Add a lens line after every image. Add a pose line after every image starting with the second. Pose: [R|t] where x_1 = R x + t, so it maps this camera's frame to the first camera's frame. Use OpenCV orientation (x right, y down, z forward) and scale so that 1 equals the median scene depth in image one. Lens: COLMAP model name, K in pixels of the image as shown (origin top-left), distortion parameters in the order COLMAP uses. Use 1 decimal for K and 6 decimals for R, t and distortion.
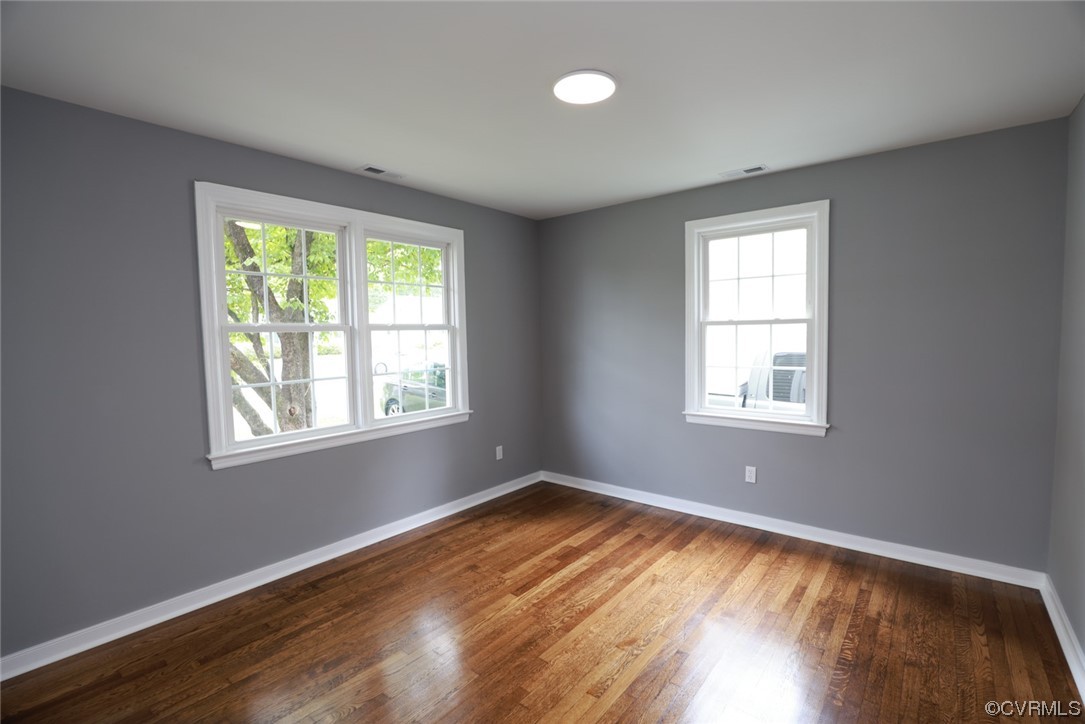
lens RADIAL K [[497.1, 0, 544.7], [0, 497.1, 364.0], [0, 0, 1]] dist [-0.026330, 0.000775]
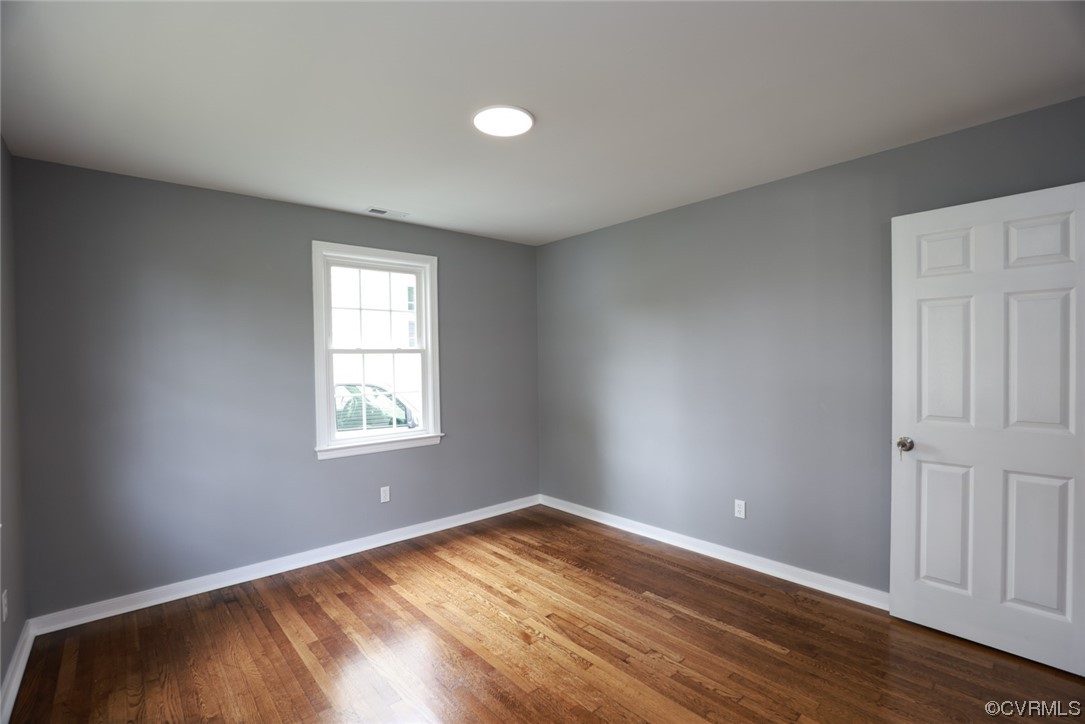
lens RADIAL K [[496.4, 0, 547.9], [0, 496.4, 365.3], [0, 0, 1]] dist [-0.029341, 0.000413]
pose [[0.161801, 0.001848, 0.986822, -0.591920], [0.076095, 0.996997, -0.014343, -0.011165], [-0.983885, 0.077413, 0.161174, 0.480302]]
